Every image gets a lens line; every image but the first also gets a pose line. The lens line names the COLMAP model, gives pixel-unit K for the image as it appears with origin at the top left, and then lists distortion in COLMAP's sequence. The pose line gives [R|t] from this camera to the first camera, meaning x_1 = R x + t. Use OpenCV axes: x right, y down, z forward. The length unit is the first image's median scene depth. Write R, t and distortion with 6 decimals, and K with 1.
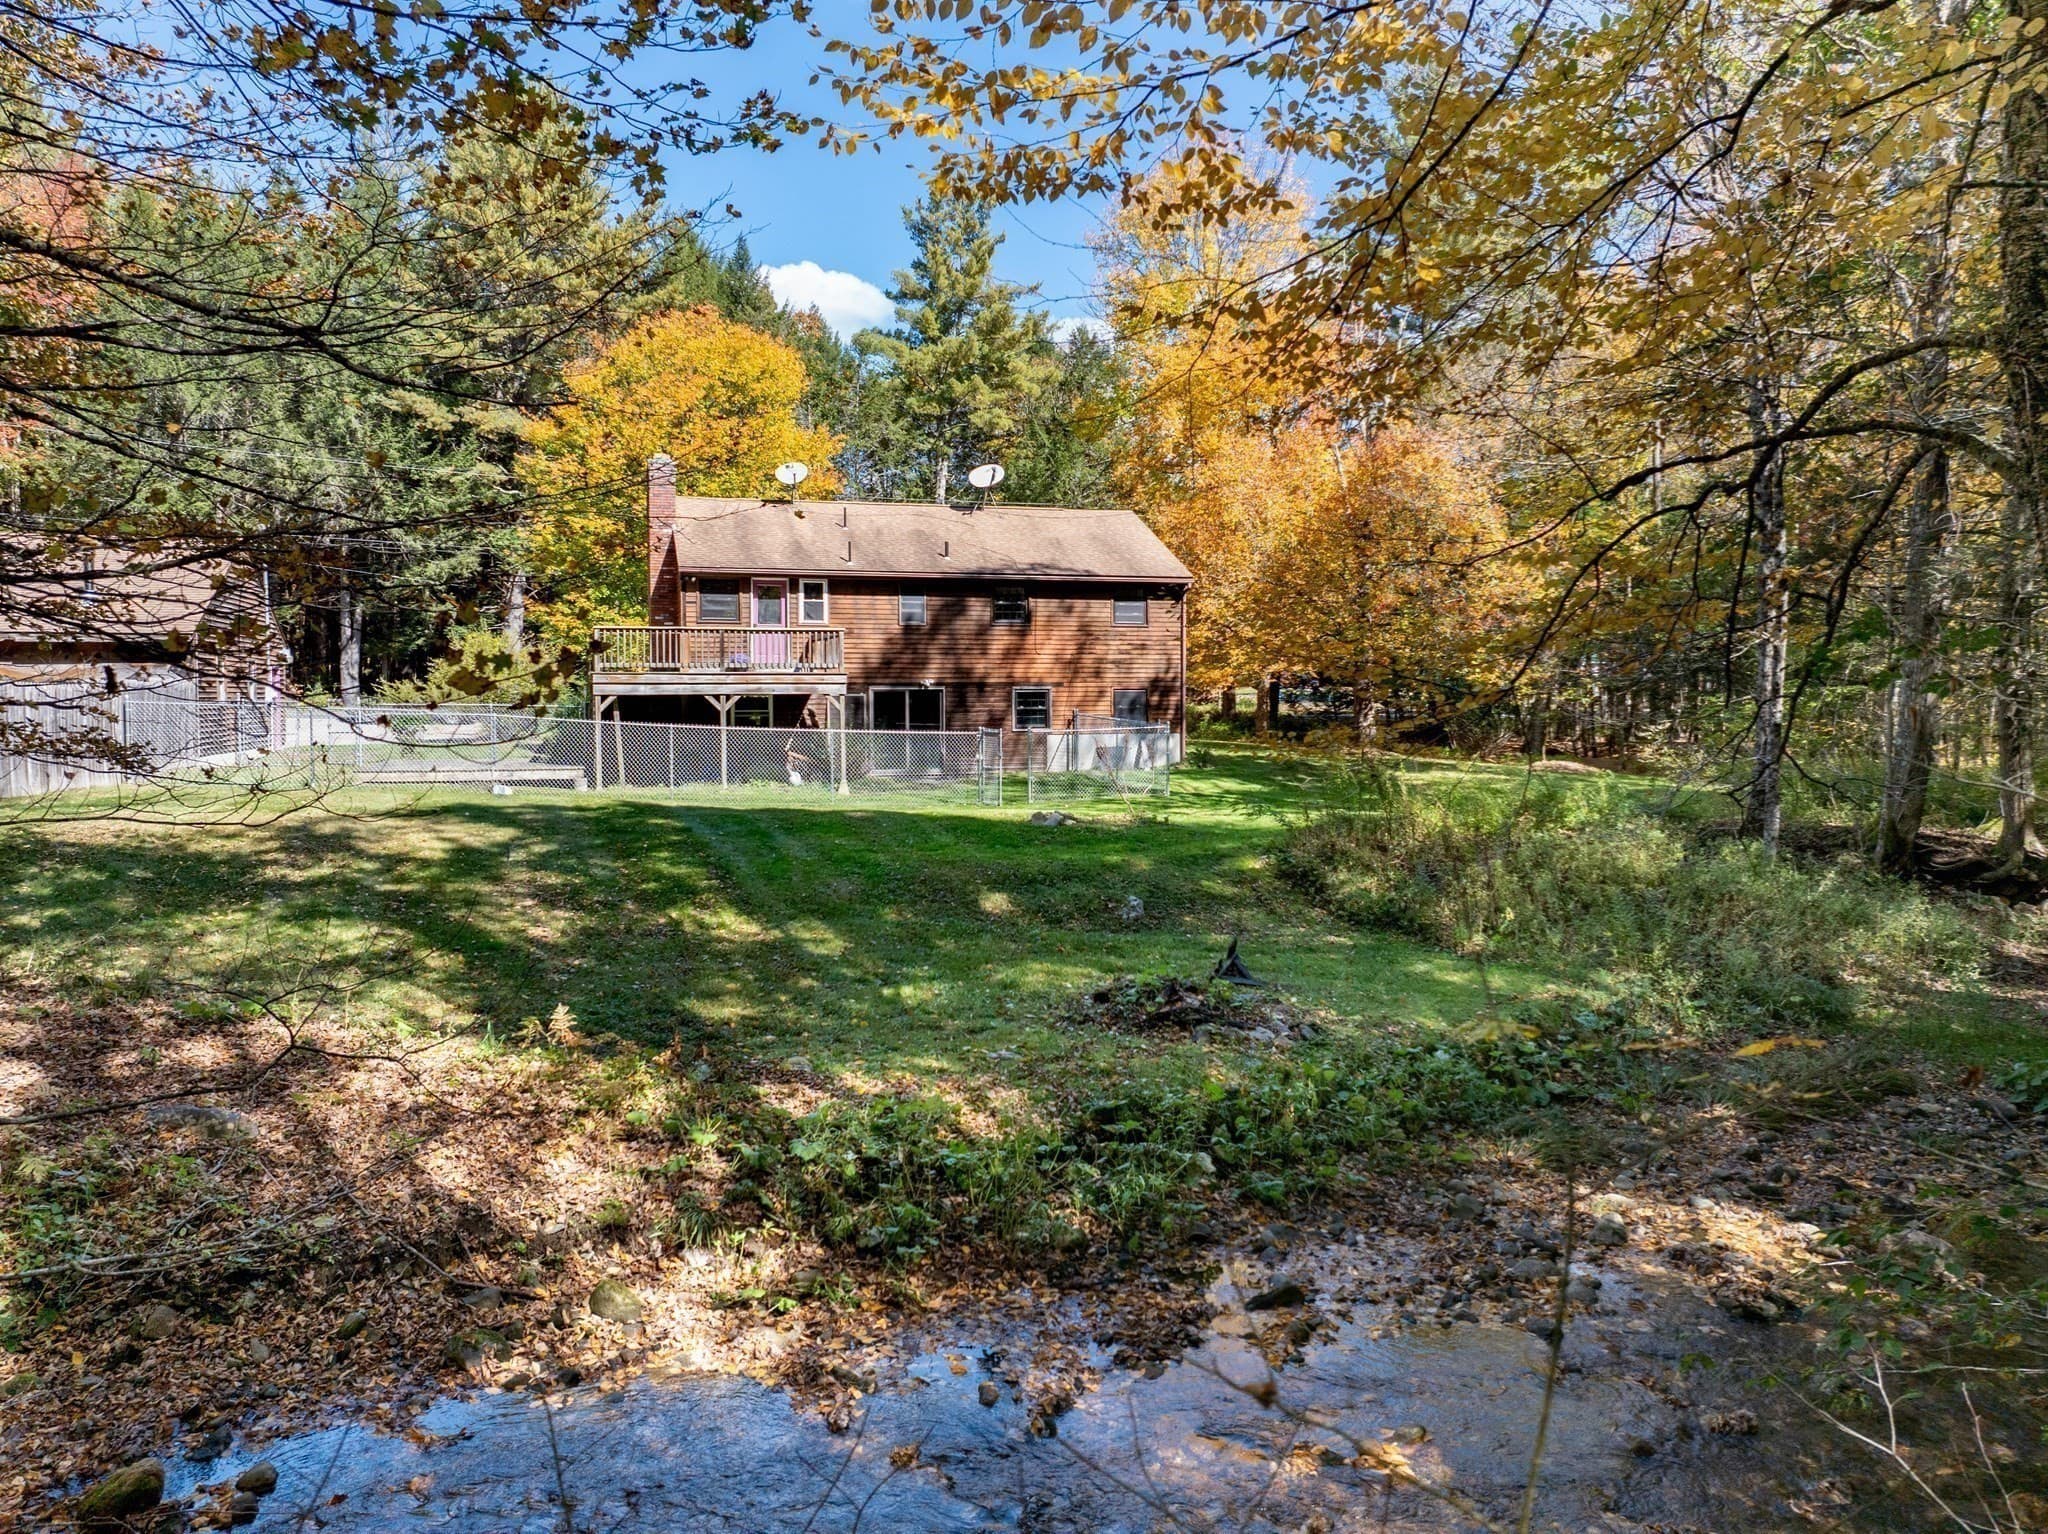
lens RADIAL K [[1457.9, 0, 1024.0], [0, 1457.9, 767.0], [0, 0, 1]] dist [-0.032577, 0.013181]
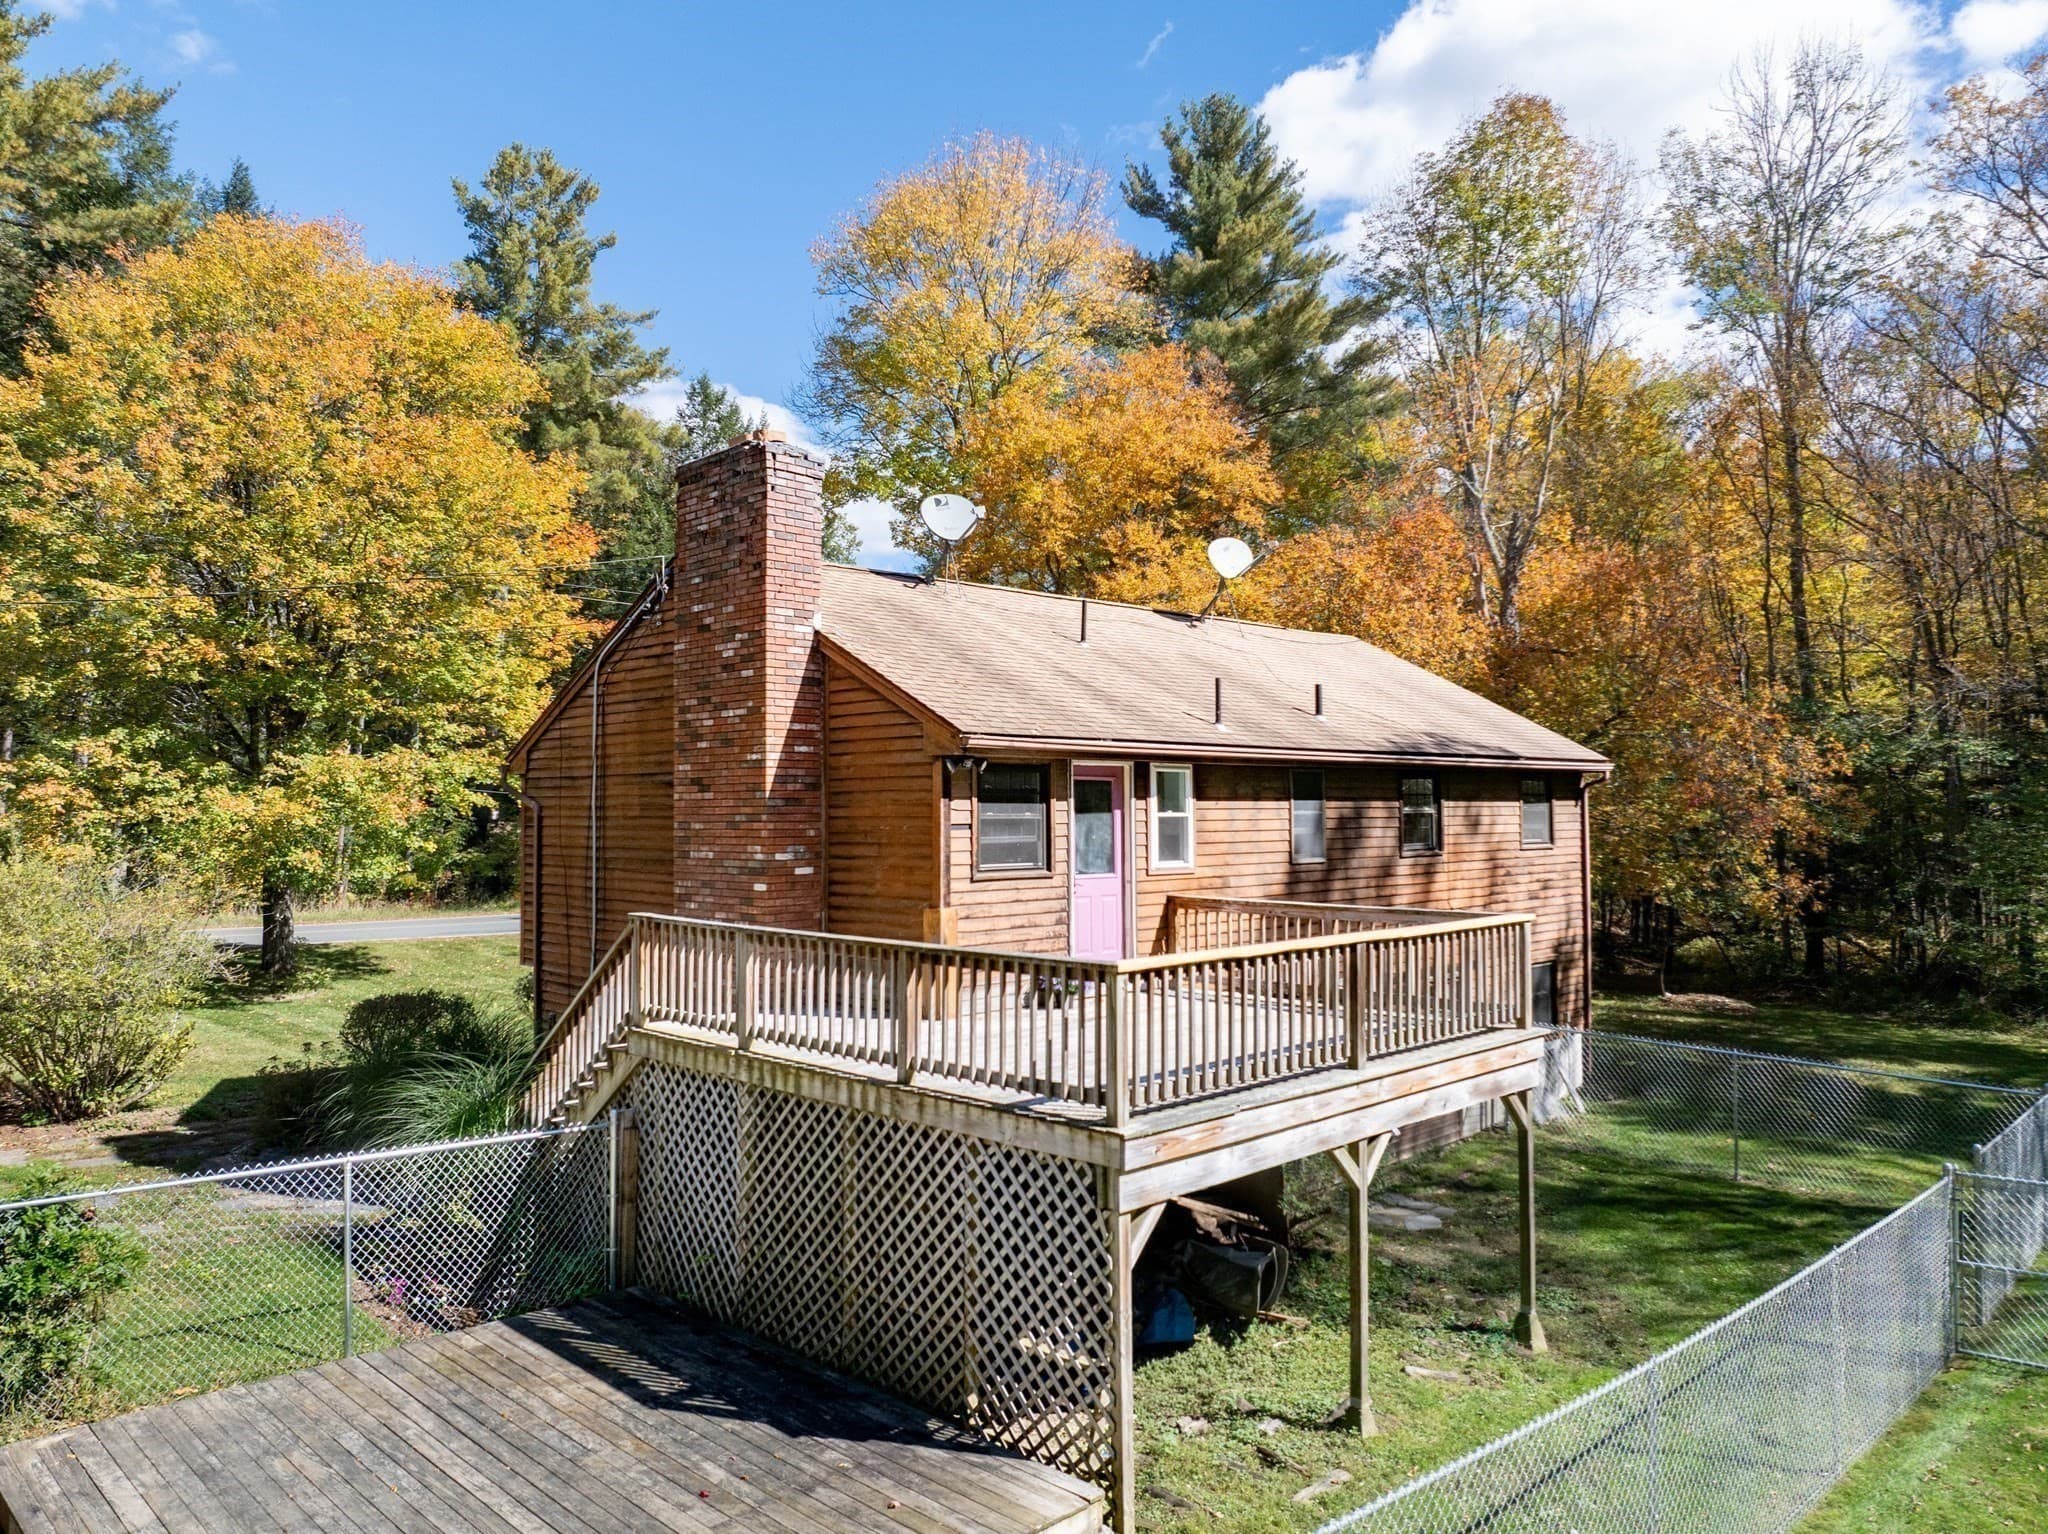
lens RADIAL K [[1443.6, 0, 1024.0], [0, 1443.6, 767.0], [0, 0, 1]] dist [-0.035739, 0.000107]
pose [[0.880559, 0.012974, 0.473760, -0.258062], [0.025036, 0.996956, -0.073836, -0.066850], [-0.473276, 0.076878, 0.877553, 0.443672]]
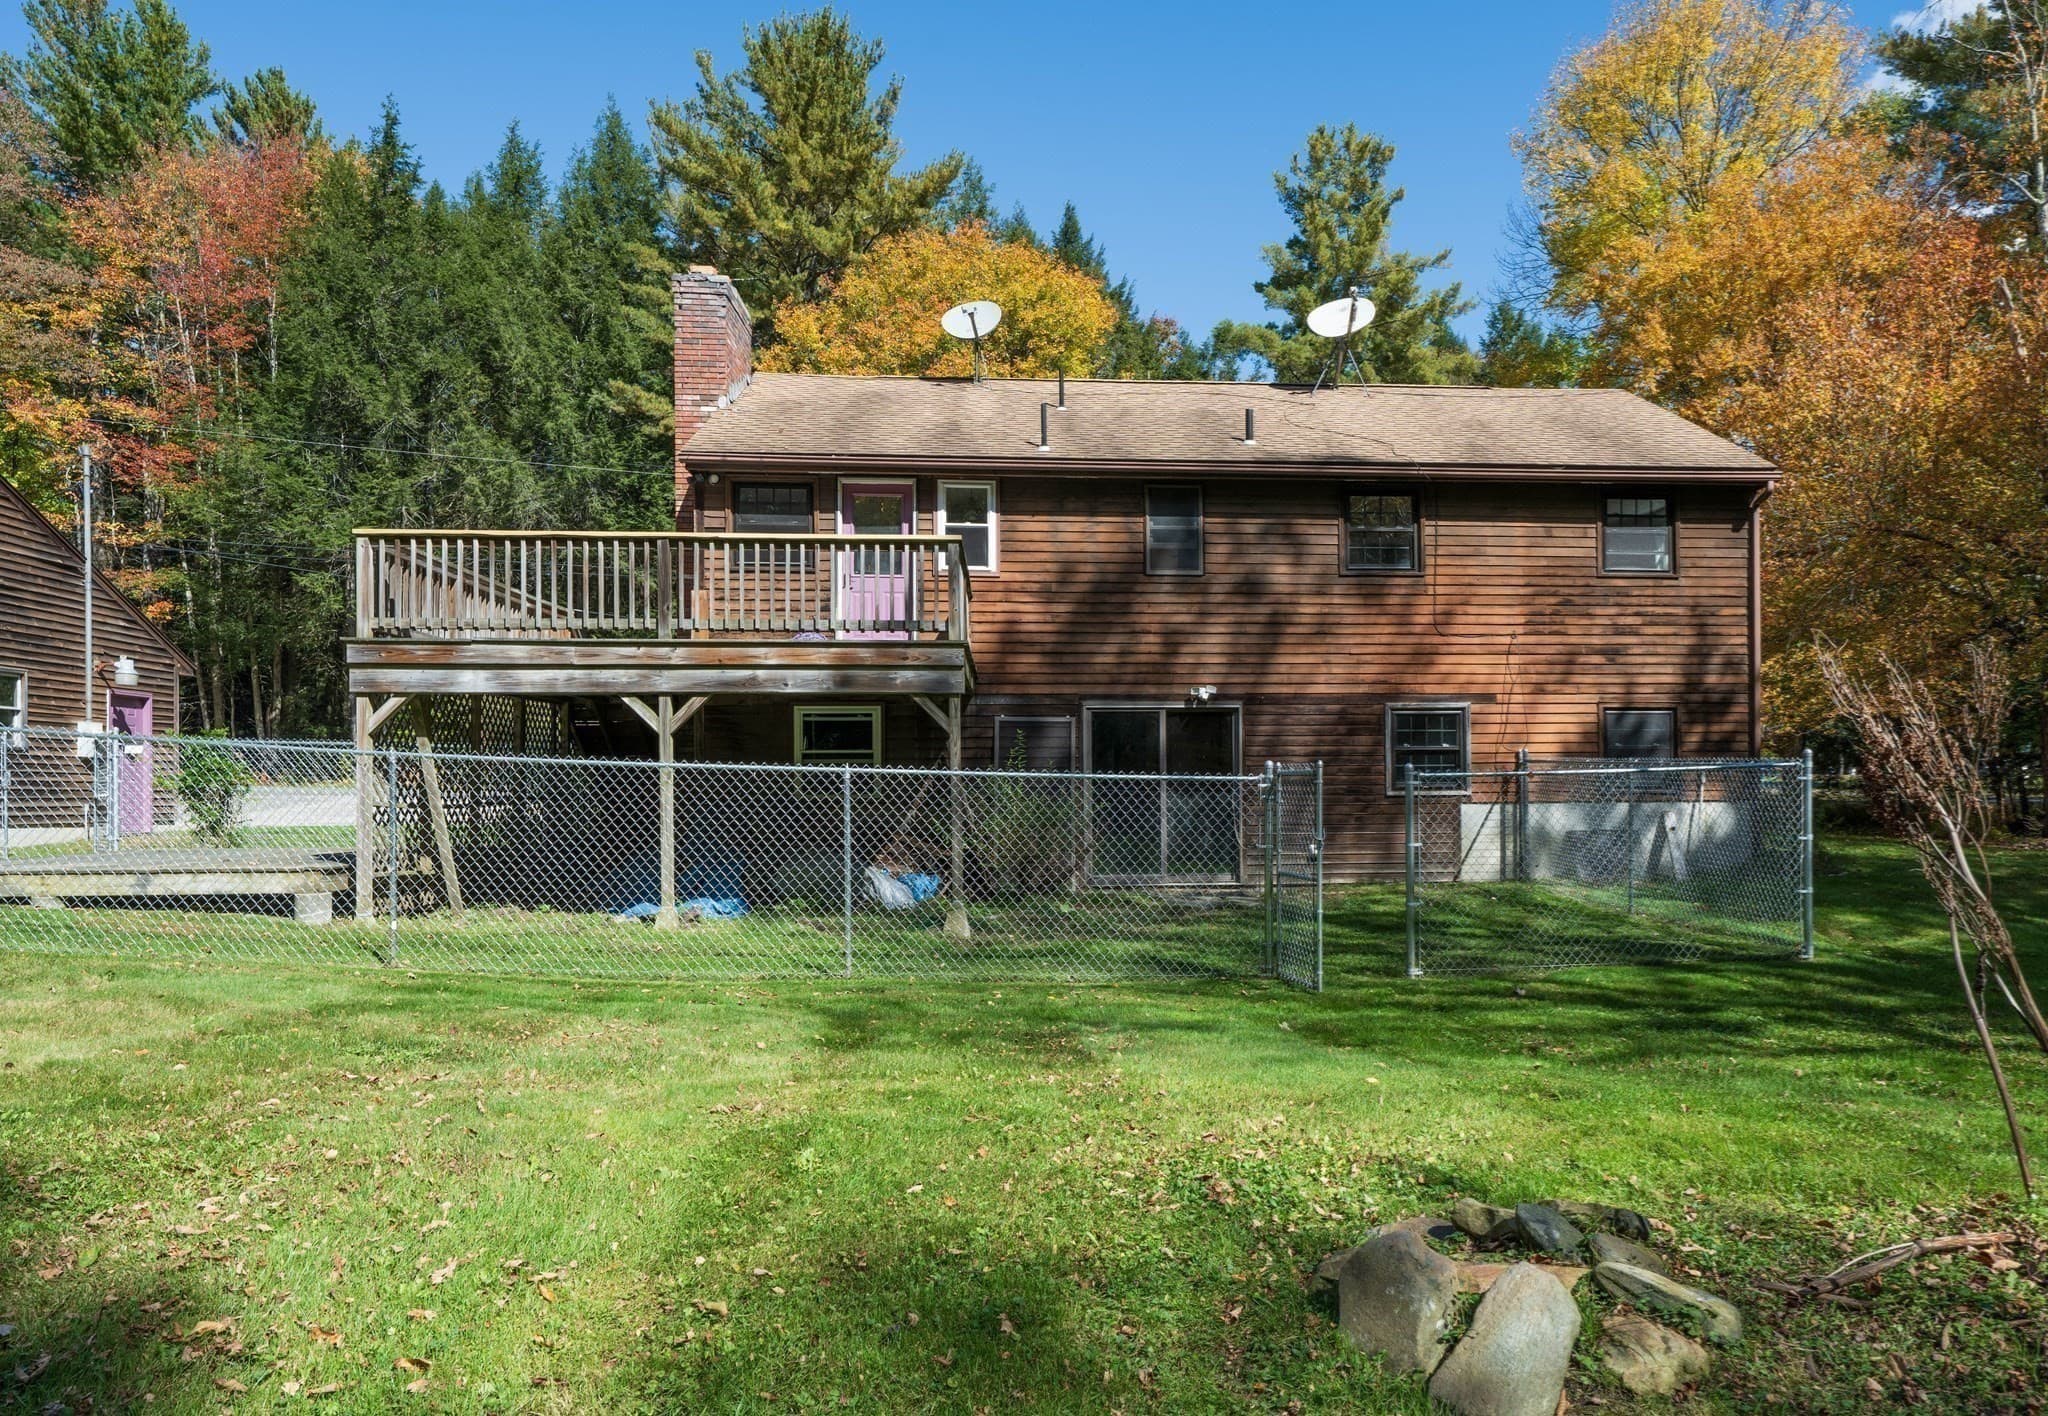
lens RADIAL K [[1398.6, 0, 1154.7], [0, 1398.6, 792.2], [0, 0, 1]] dist [-0.001137, 0.001200]
pose [[0.980046, -0.003643, -0.198739, 0.006531], [-0.006743, 0.998647, -0.051559, -0.001062], [0.198658, 0.051871, 0.978695, 0.379861]]
